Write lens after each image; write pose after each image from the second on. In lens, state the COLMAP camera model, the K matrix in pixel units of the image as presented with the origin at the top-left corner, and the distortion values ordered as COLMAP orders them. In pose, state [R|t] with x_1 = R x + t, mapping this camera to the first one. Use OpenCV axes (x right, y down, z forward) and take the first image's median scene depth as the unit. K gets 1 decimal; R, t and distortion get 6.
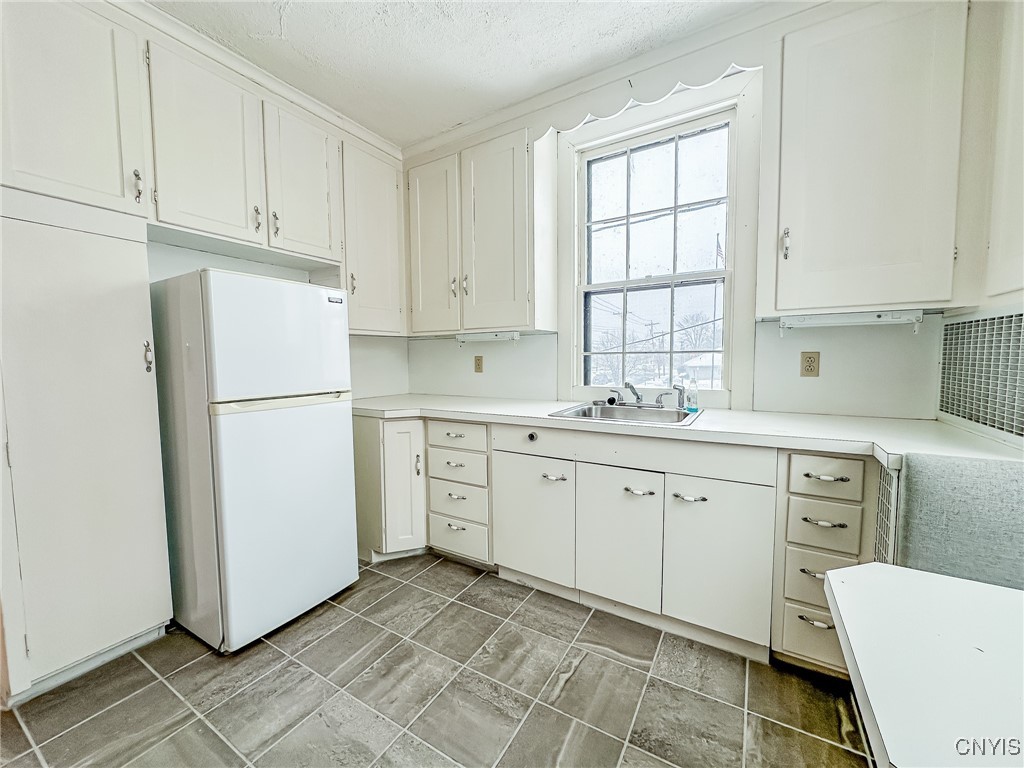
lens RADIAL K [[414.7, 0, 517.3], [0, 414.7, 384.8], [0, 0, 1]] dist [-0.001746, 0.000944]
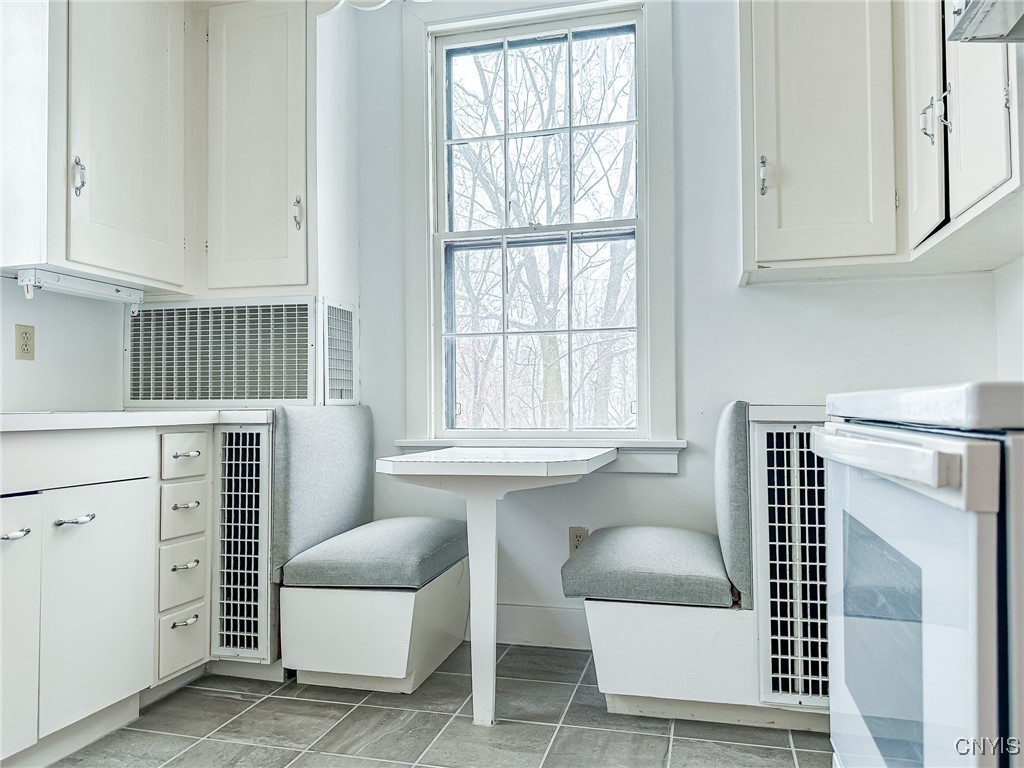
lens RADIAL K [[734.7, 0, 511.3], [0, 734.7, 392.8], [0, 0, 1]] dist [0.056204, -0.048246]
pose [[-0.274081, 0.029496, 0.961254, -0.771933], [0.080100, 0.996757, -0.007747, 0.116262], [-0.958365, 0.074873, -0.275555, 0.558400]]
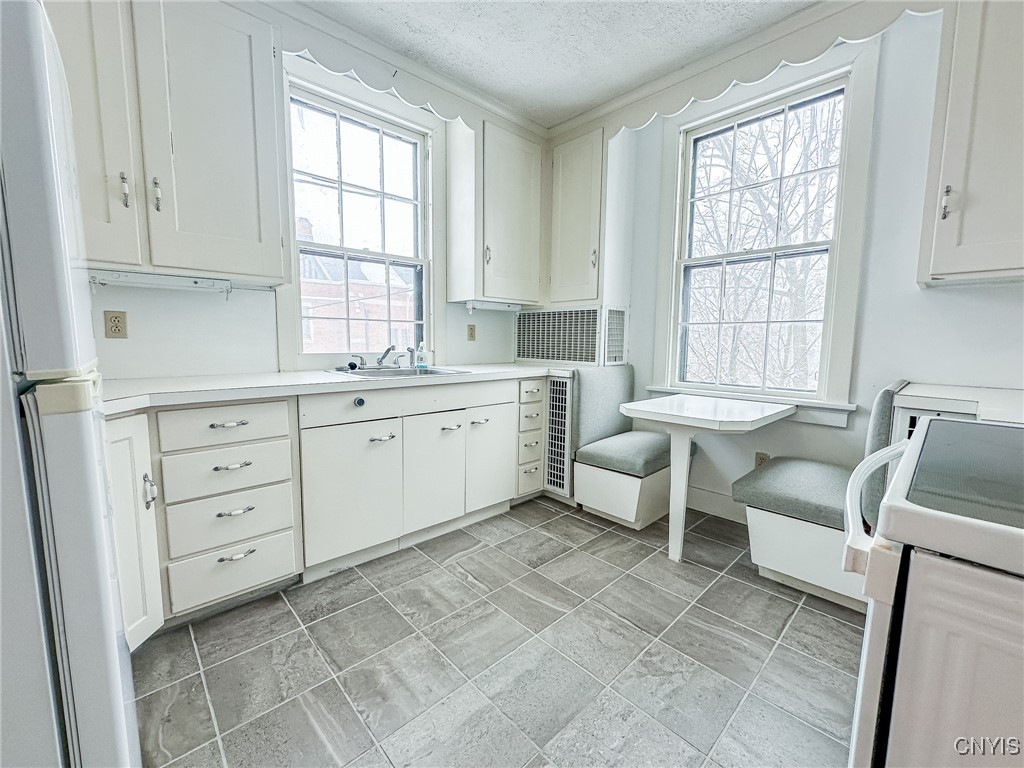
lens RADIAL K [[414.7, 0, 517.7], [0, 414.7, 386.3], [0, 0, 1]] dist [-0.001746, 0.000944]
pose [[0.268374, -0.093566, 0.958760, -0.783981], [0.056409, 0.995090, 0.081322, 0.035033], [-0.961662, 0.032258, 0.272334, 0.411344]]
